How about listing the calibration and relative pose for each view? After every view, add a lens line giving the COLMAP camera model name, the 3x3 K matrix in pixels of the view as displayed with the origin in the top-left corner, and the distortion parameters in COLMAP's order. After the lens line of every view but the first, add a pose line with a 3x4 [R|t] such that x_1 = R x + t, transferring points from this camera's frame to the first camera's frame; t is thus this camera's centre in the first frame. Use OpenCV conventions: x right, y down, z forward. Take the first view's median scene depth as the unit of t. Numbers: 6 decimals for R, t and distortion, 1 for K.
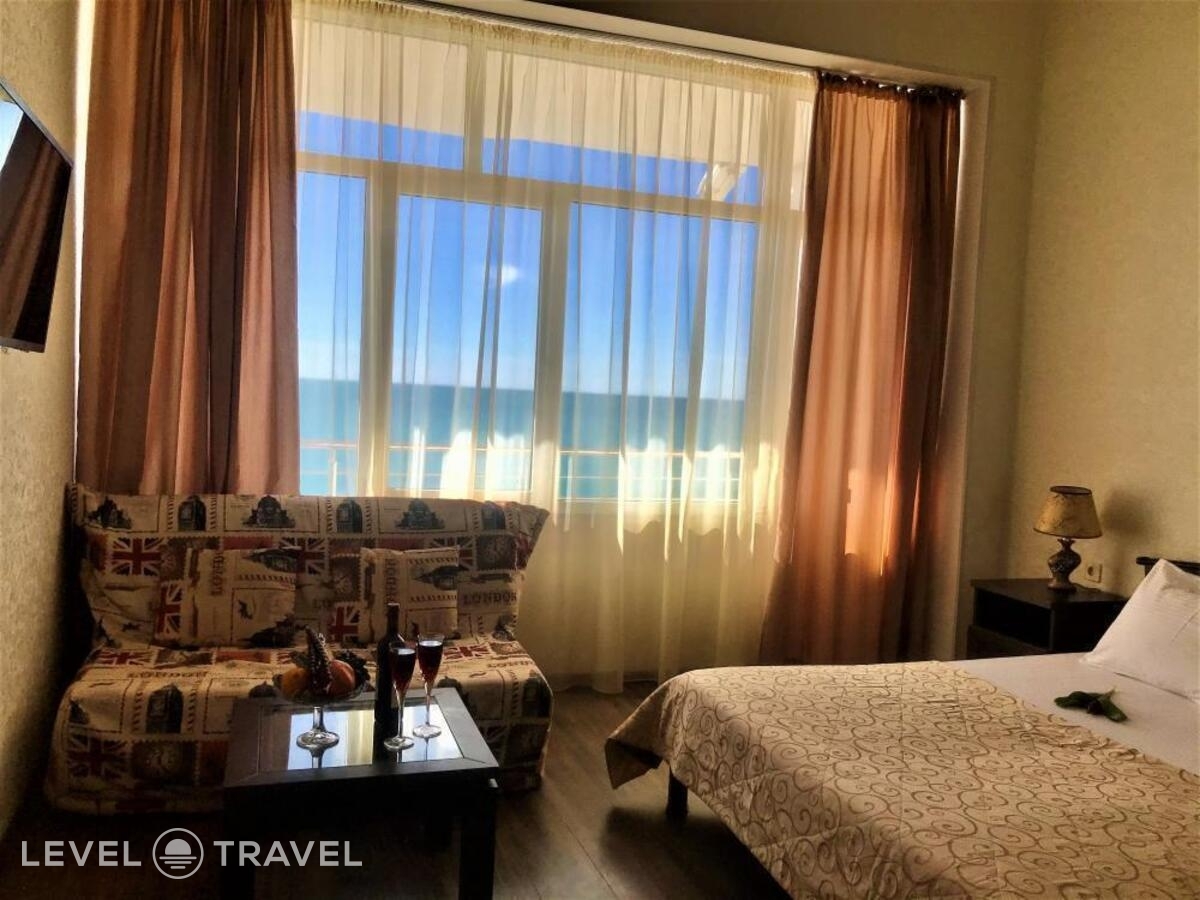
lens RADIAL K [[967.1, 0, 591.0], [0, 967.1, 426.4], [0, 0, 1]] dist [0.014220, -0.009849]
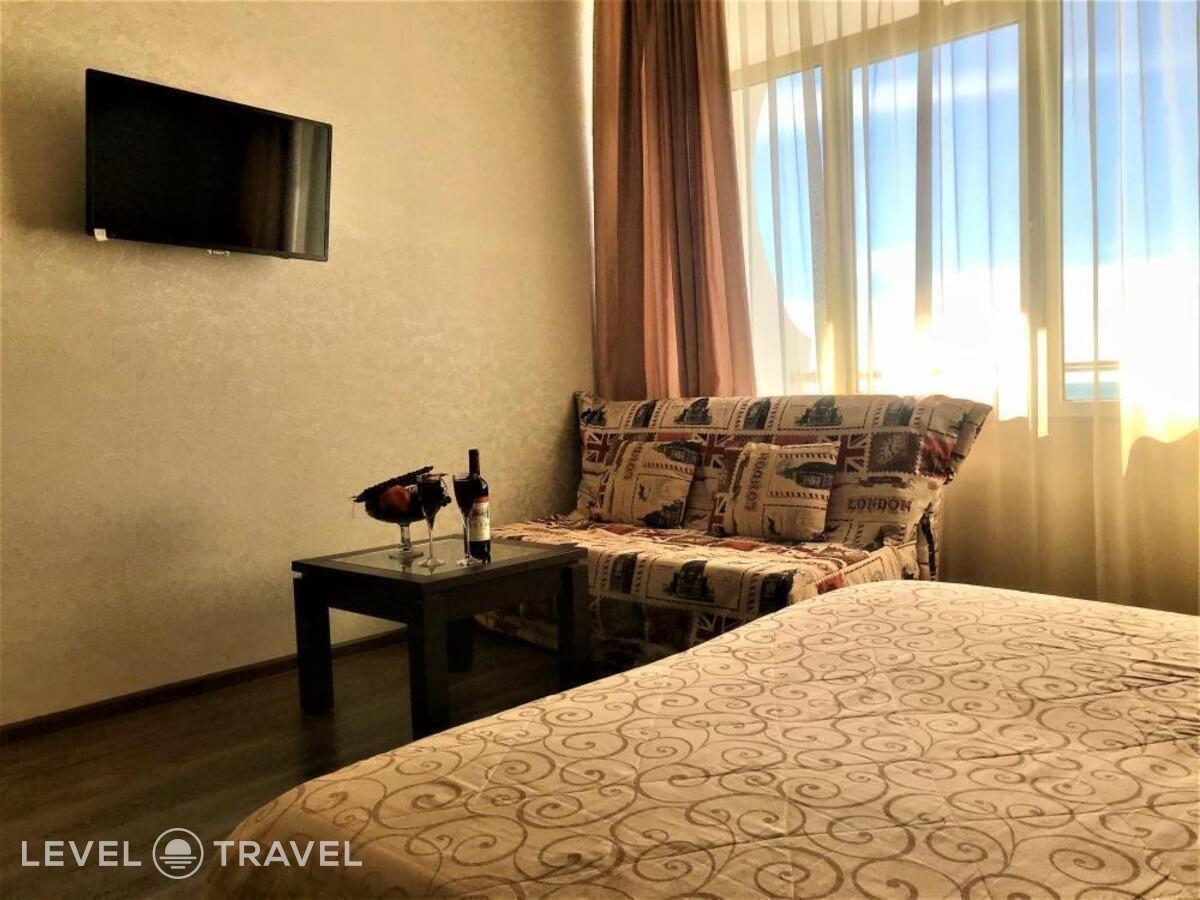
lens RADIAL K [[967.1, 0, 612.4], [0, 967.1, 451.5], [0, 0, 1]] dist [0.014220, -0.009849]
pose [[0.484068, -0.015134, -0.874900, 0.578532], [0.018755, 0.999800, -0.006918, 0.146880], [0.874830, -0.013060, 0.484255, 0.432716]]
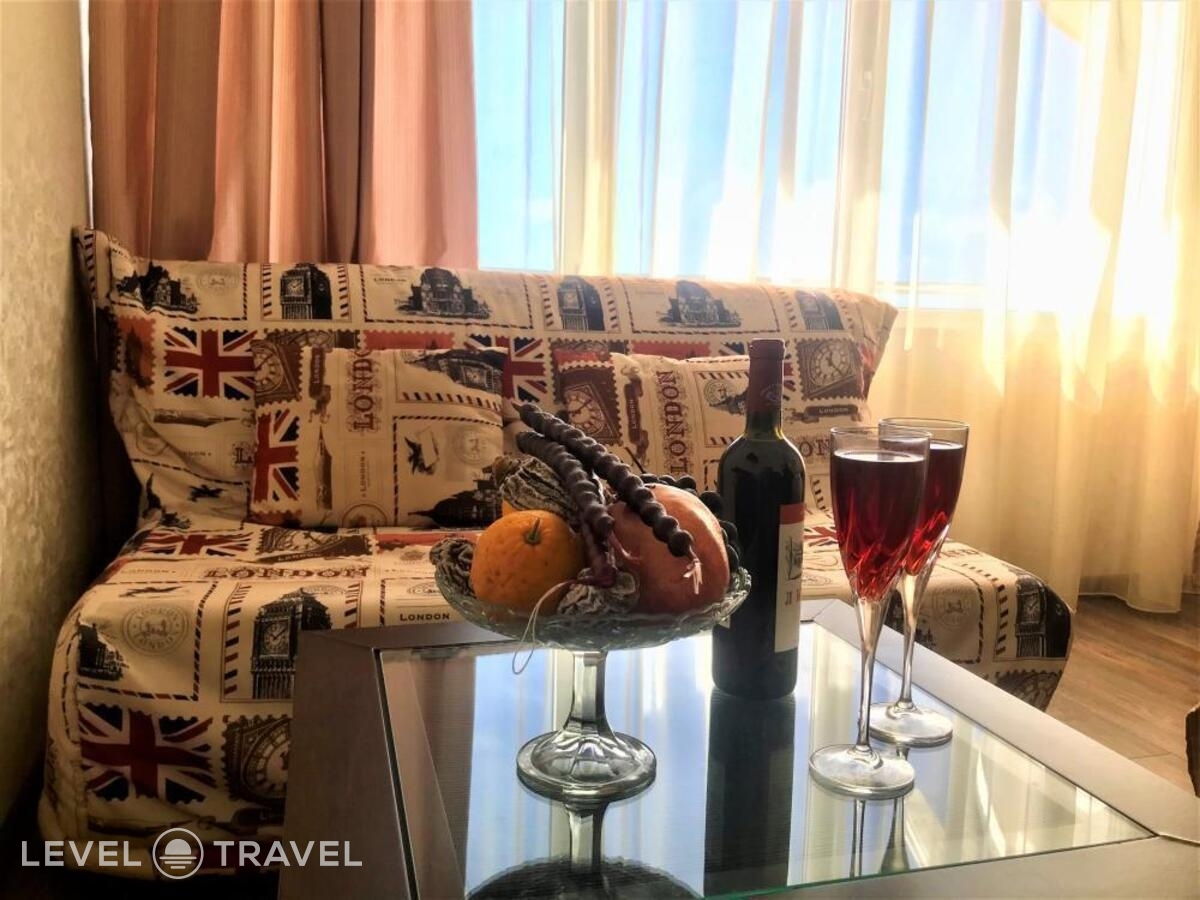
lens RADIAL K [[967.1, 0, 587.2], [0, 967.1, 430.1], [0, 0, 1]] dist [0.014220, -0.009849]
pose [[0.998062, -0.020139, -0.058872, -0.232436], [0.023857, 0.997719, 0.063149, 0.142144], [0.057466, -0.064431, 0.996266, 0.482152]]
